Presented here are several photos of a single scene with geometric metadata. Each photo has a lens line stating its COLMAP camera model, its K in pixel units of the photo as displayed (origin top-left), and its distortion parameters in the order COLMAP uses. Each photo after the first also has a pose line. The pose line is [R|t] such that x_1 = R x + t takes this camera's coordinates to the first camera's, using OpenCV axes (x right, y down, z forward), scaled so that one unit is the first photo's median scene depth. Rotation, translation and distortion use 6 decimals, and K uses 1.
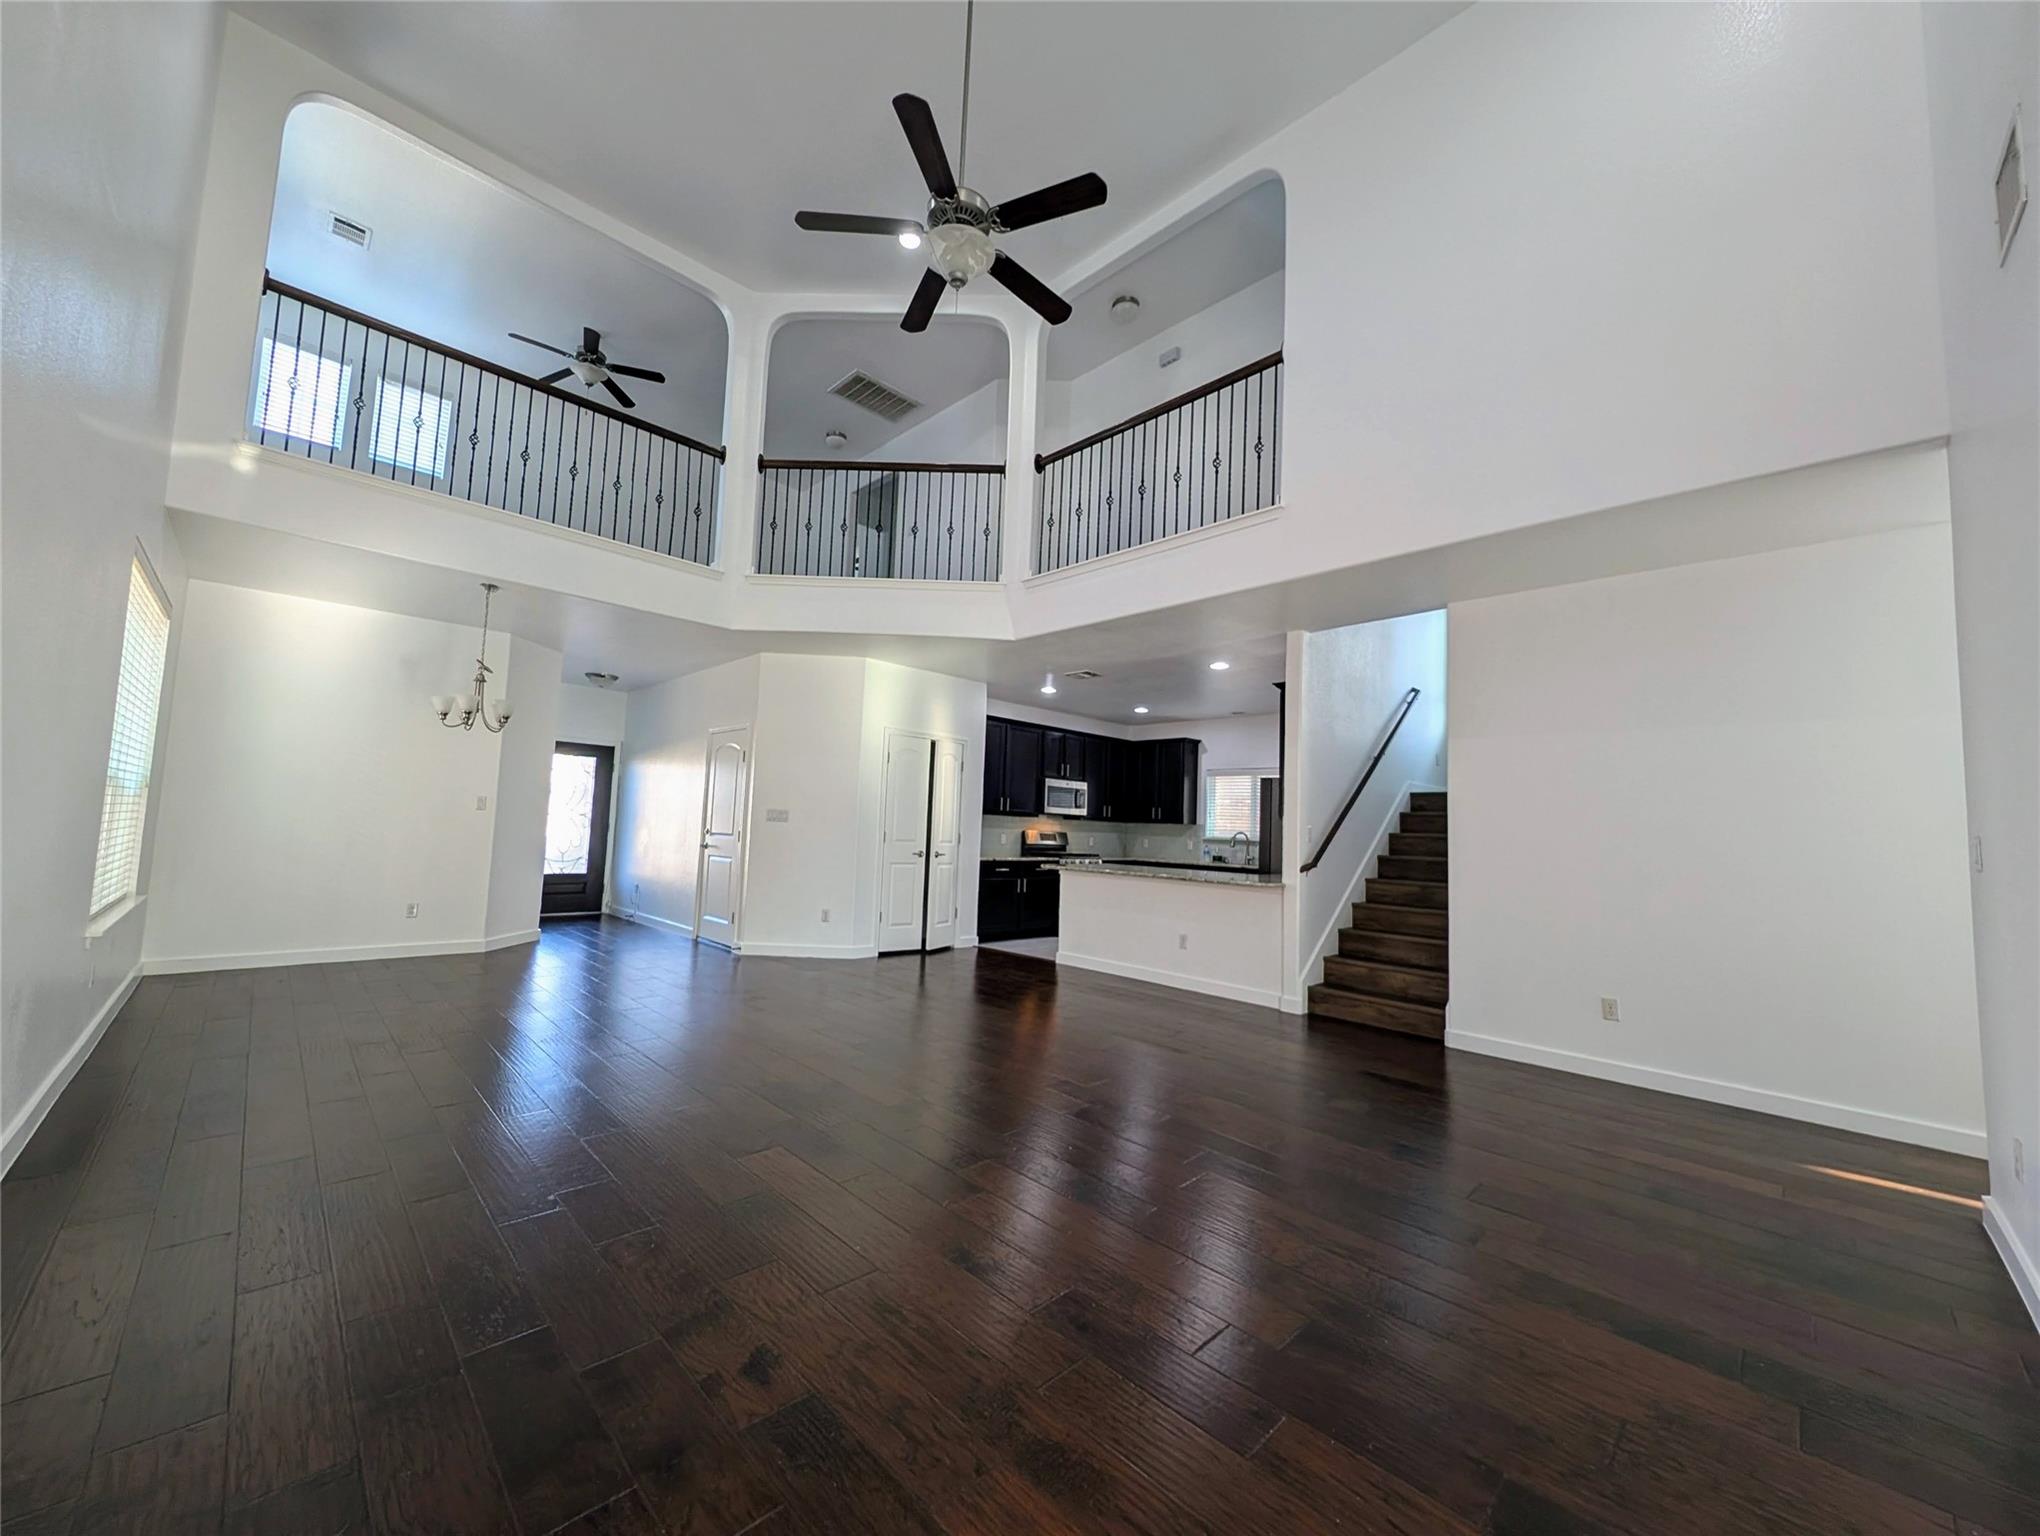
lens RADIAL K [[776.5, 0, 1021.7], [0, 776.5, 772.1], [0, 0, 1]] dist [0.003465, -0.000204]
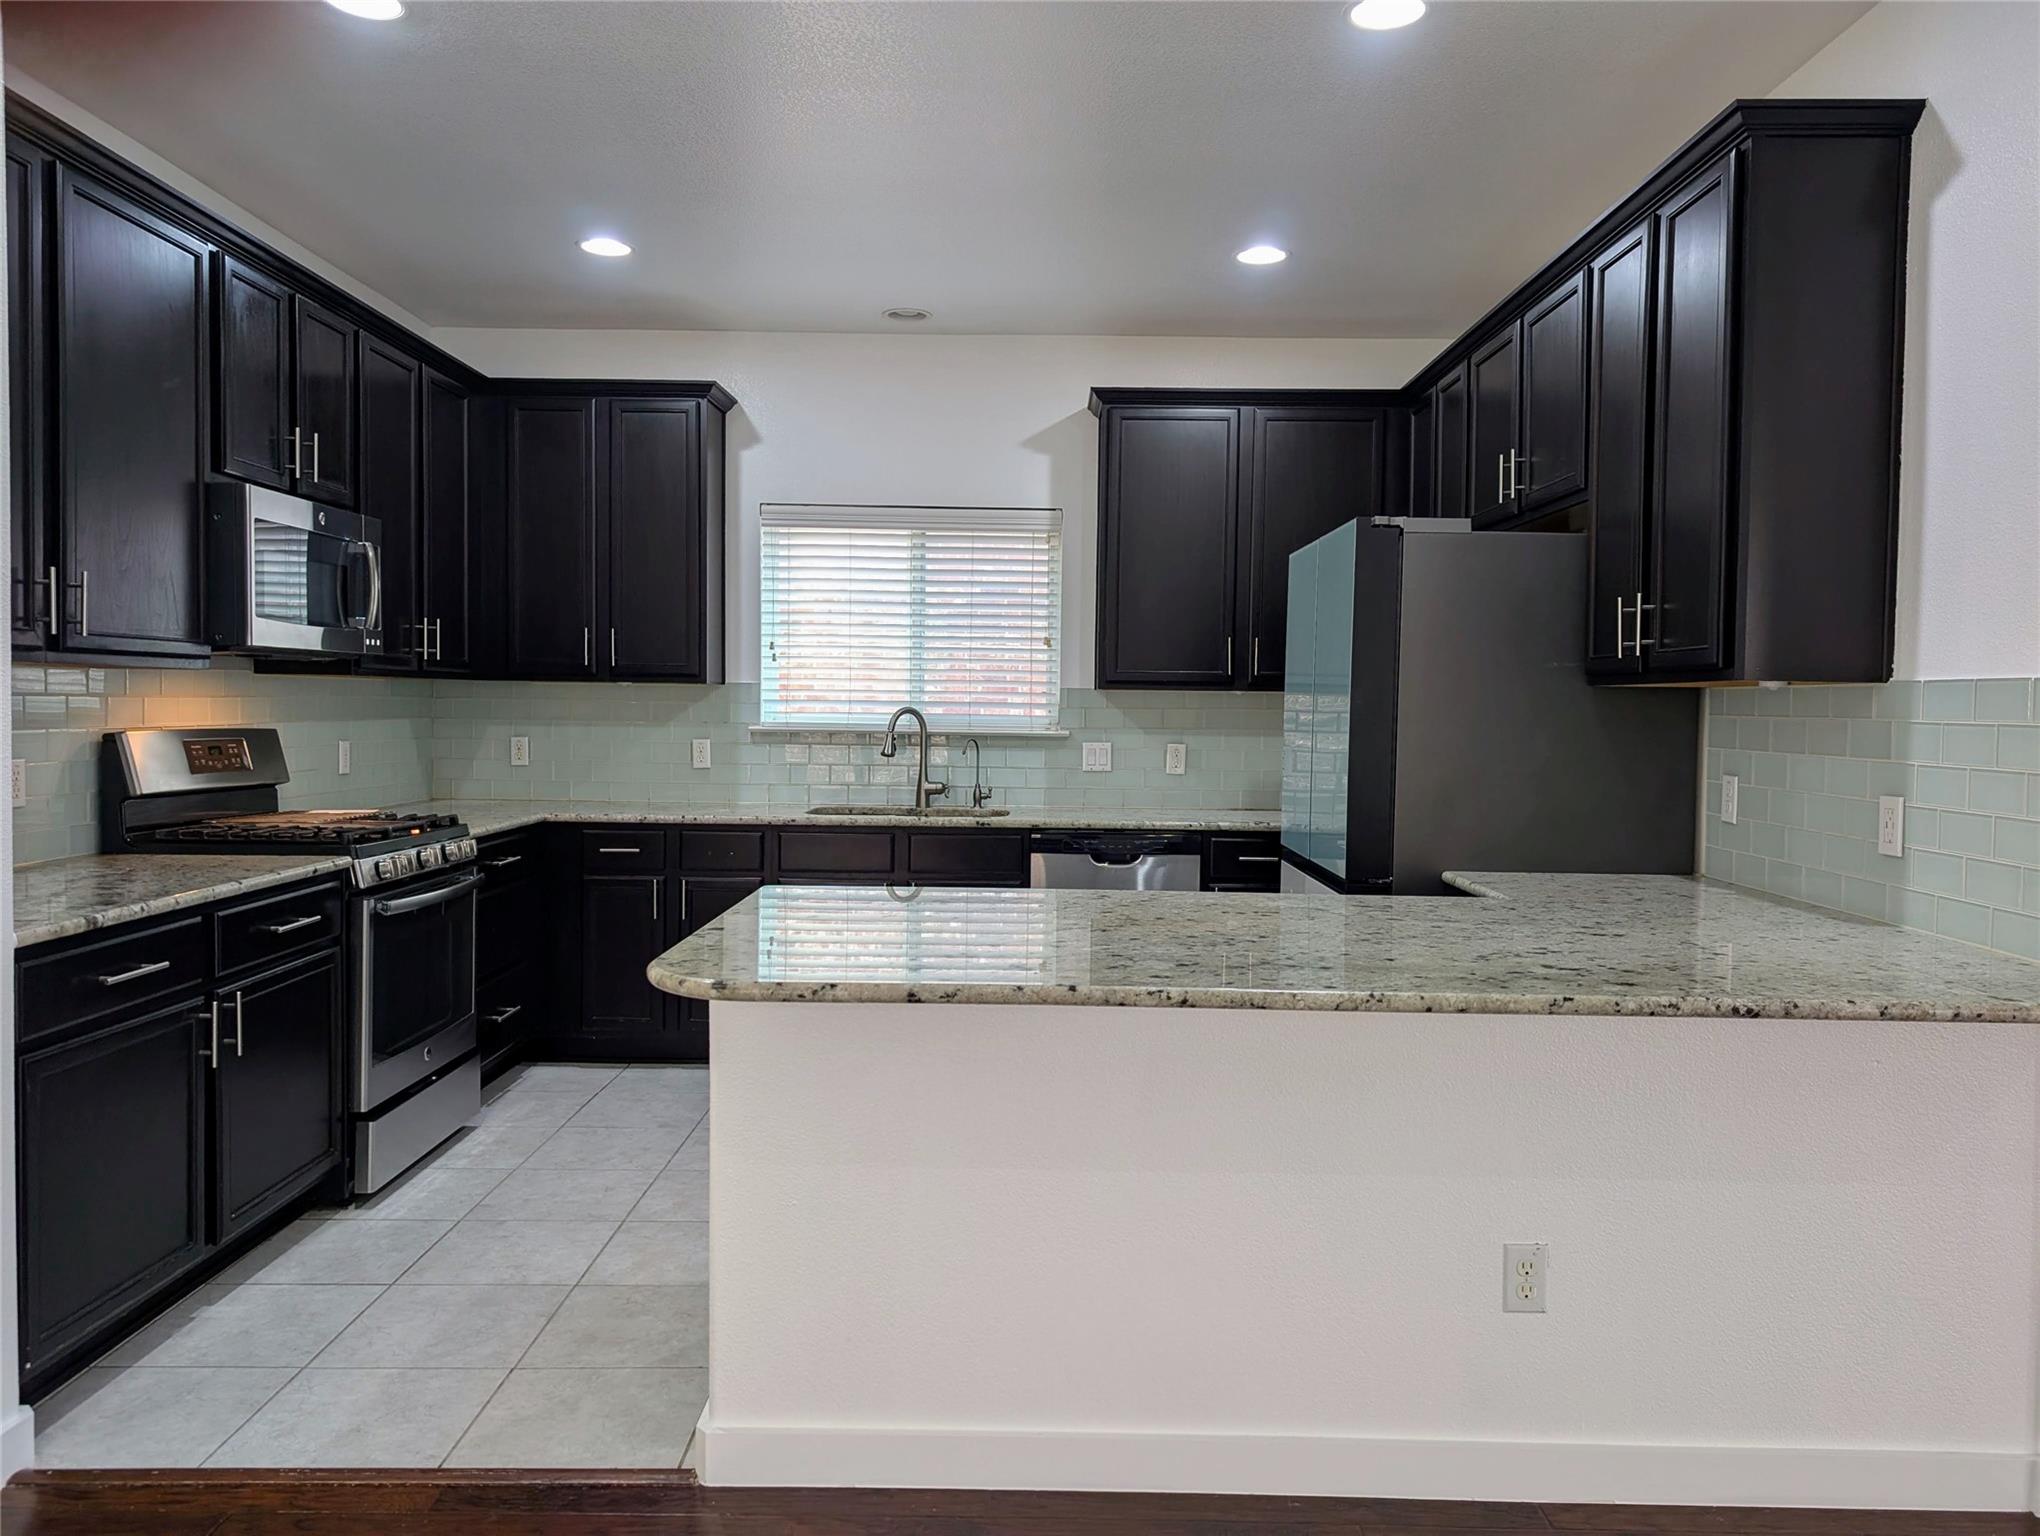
lens RADIAL K [[1463.8, 0, 1060.3], [0, 1463.8, 767.7], [0, 0, 1]] dist [0.016298, -0.012412]
pose [[0.695413, -0.059926, 0.716108, -0.095624], [-0.040584, 0.991651, 0.122395, 0.025164], [-0.717464, -0.114177, 0.687175, 0.518831]]
